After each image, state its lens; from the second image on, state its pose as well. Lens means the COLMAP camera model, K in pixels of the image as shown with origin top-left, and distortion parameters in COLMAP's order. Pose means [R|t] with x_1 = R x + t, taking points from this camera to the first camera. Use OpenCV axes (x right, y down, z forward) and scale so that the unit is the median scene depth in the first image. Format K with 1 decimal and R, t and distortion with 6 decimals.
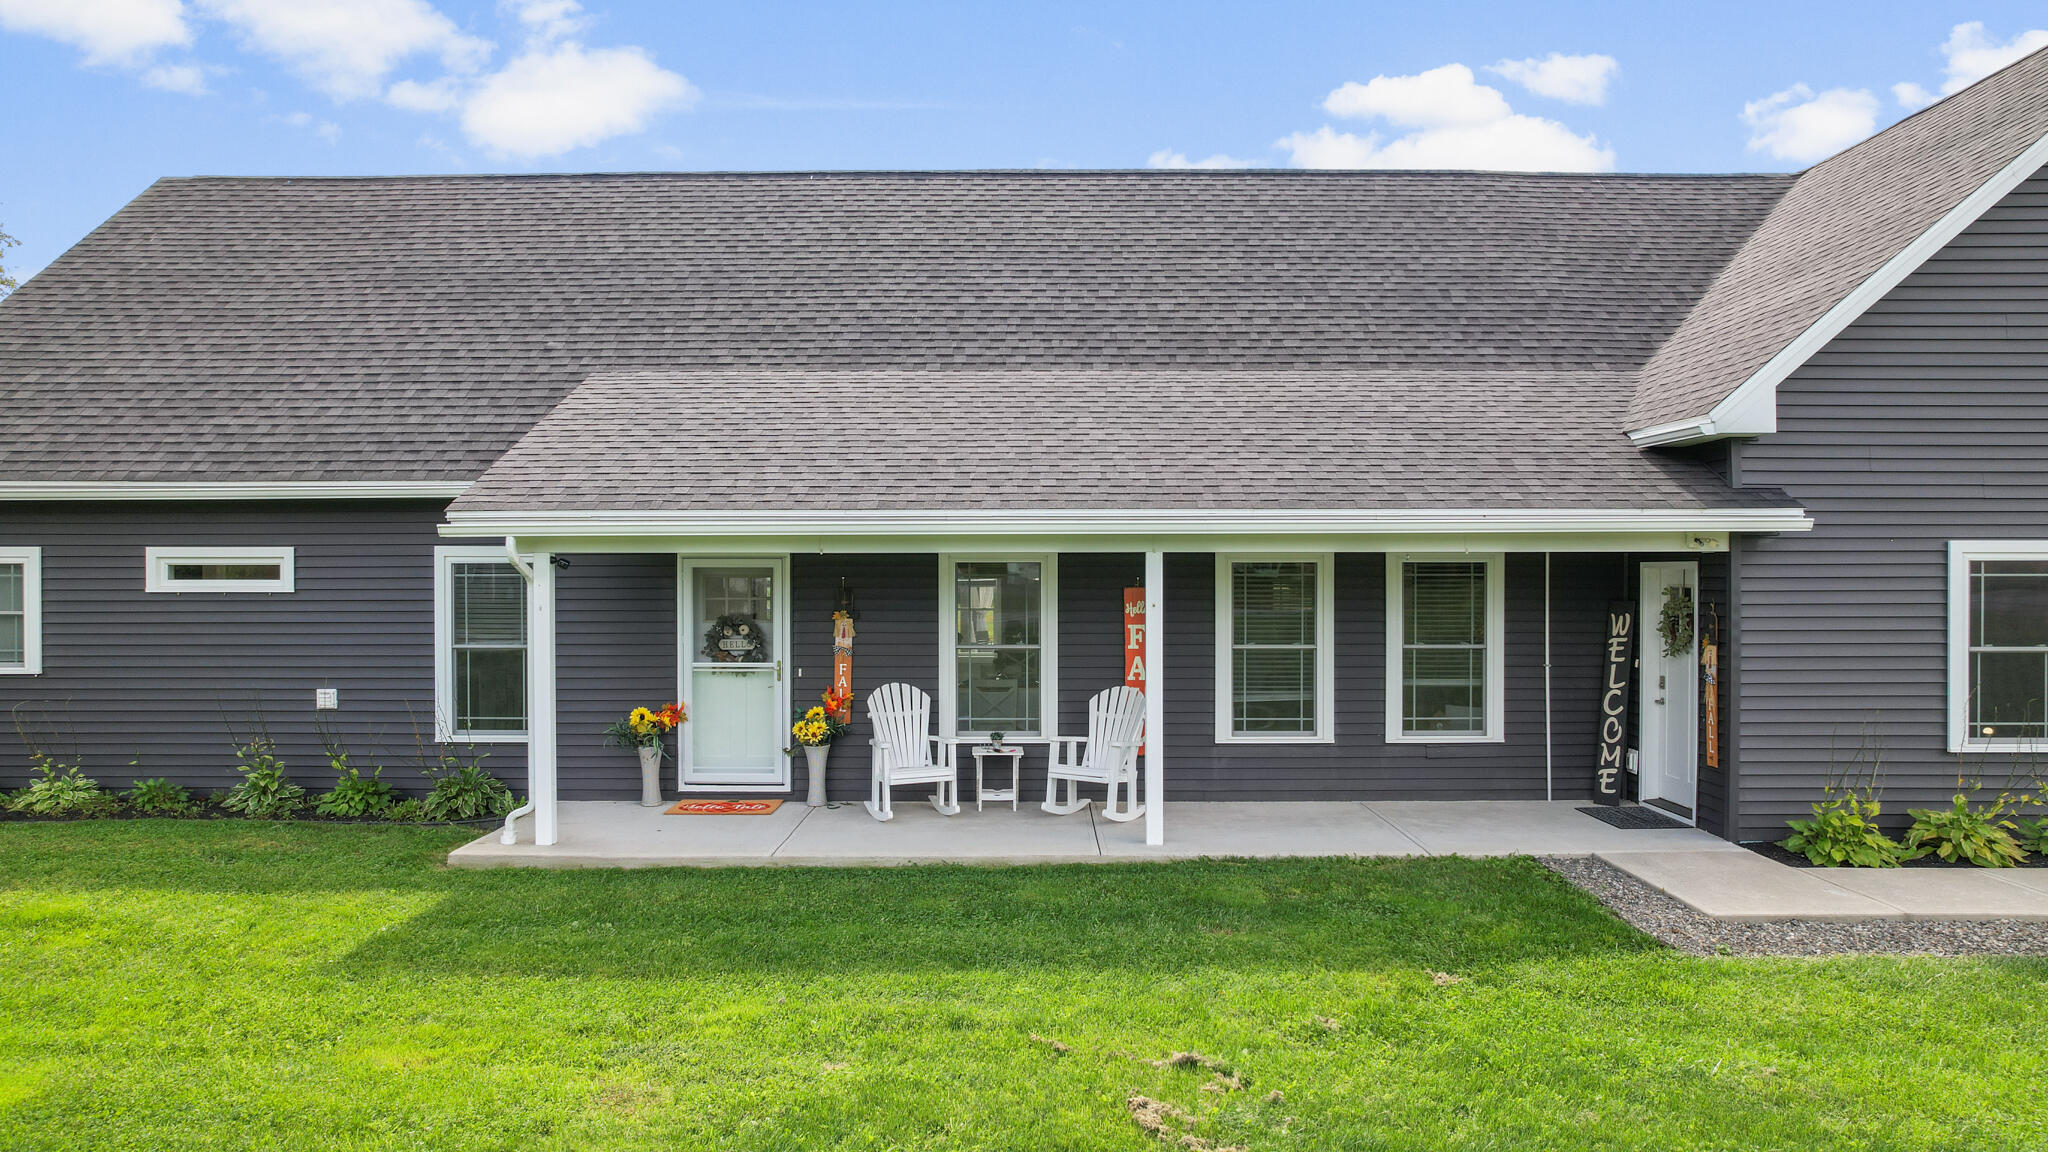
lens RADIAL K [[1291.3, 0, 1020.9], [0, 1291.3, 594.1], [0, 0, 1]] dist [-0.053251, 0.022587]
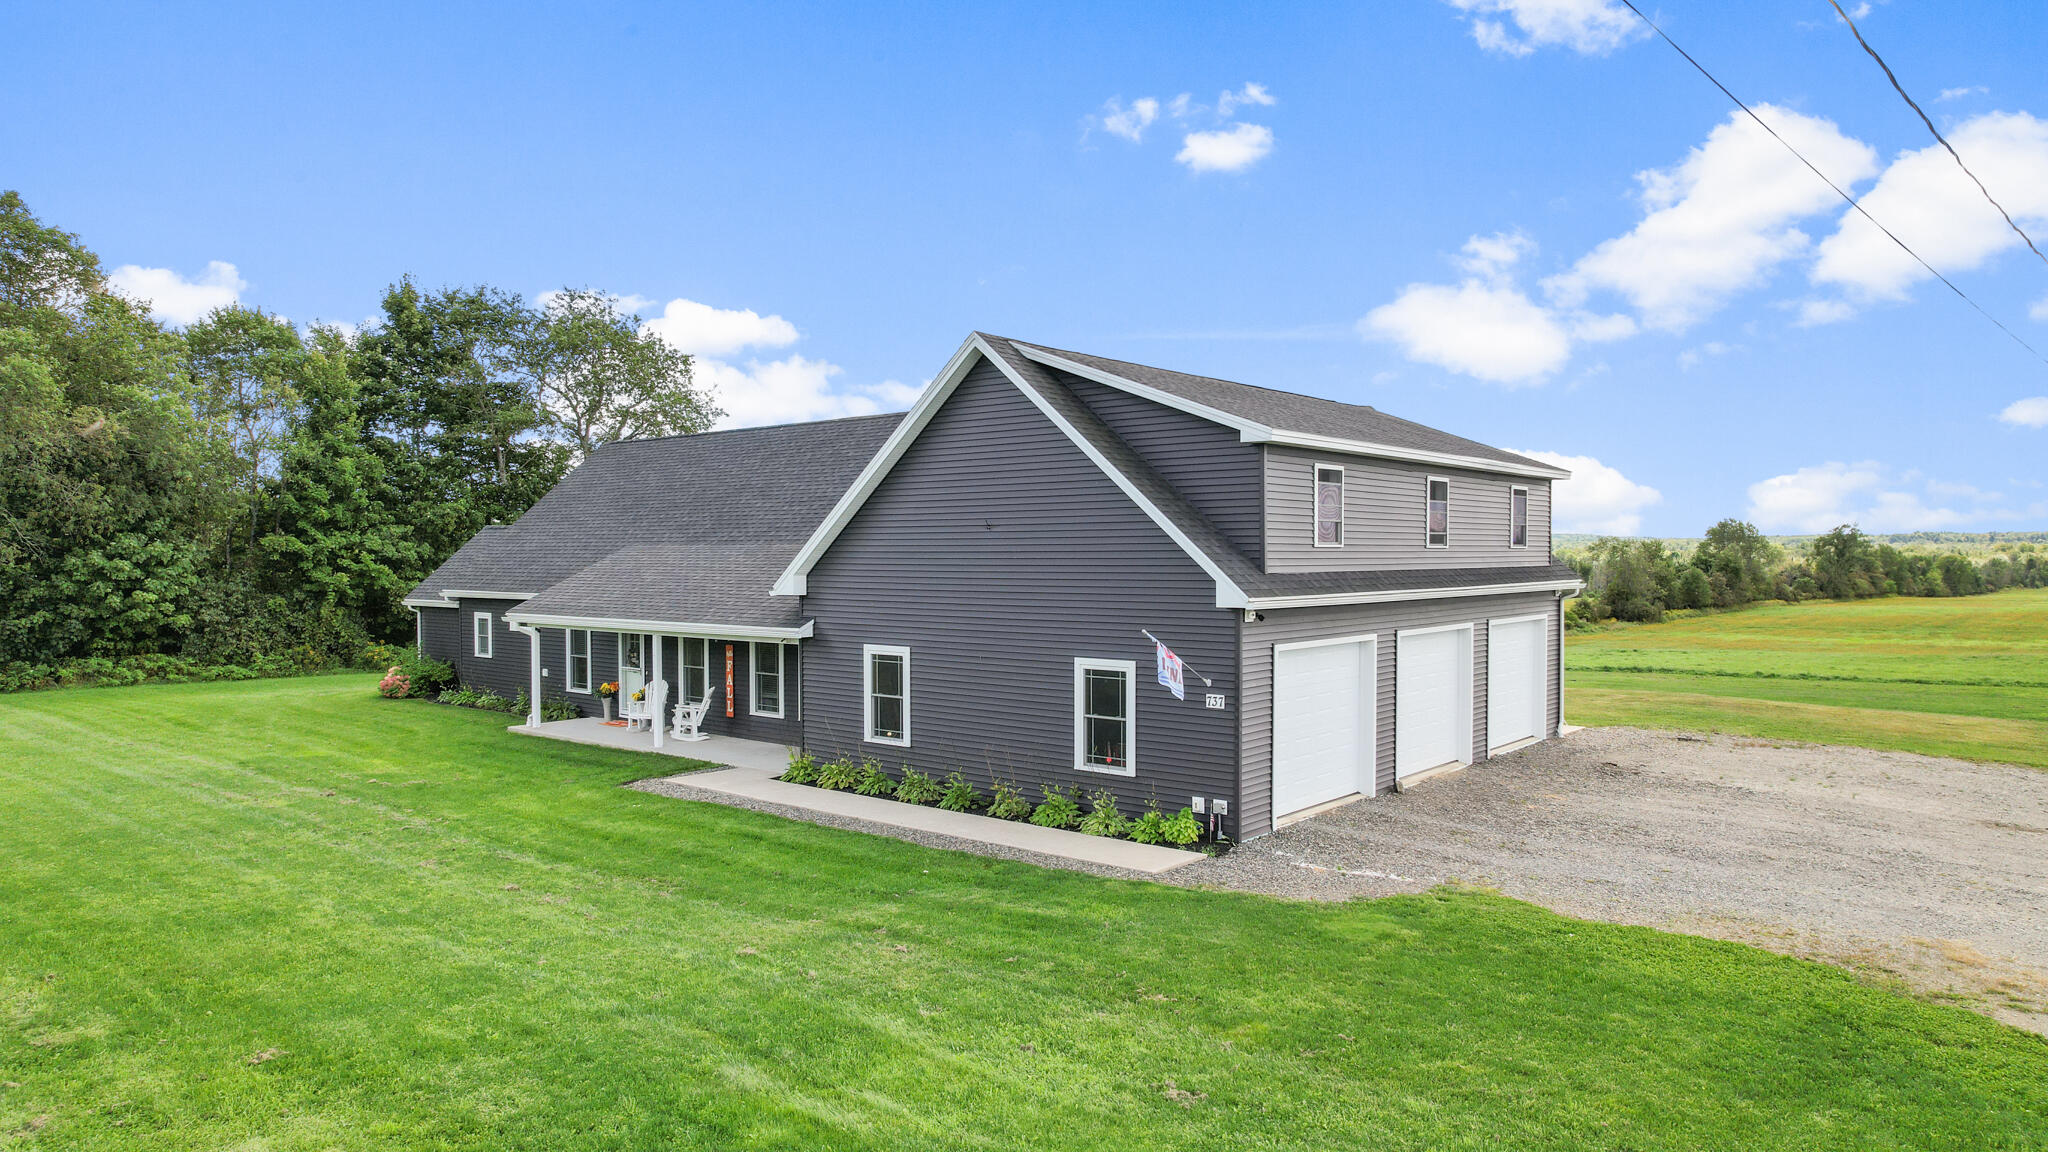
lens RADIAL K [[1310.8, 0, 1024.0], [0, 1310.8, 576.0], [0, 0, 1]] dist [-0.010386, -0.002694]
pose [[0.765051, 0.009405, -0.643901, 2.058307], [-0.002554, 0.999930, 0.011570, -0.160631], [0.643965, -0.007208, 0.765021, -0.474183]]
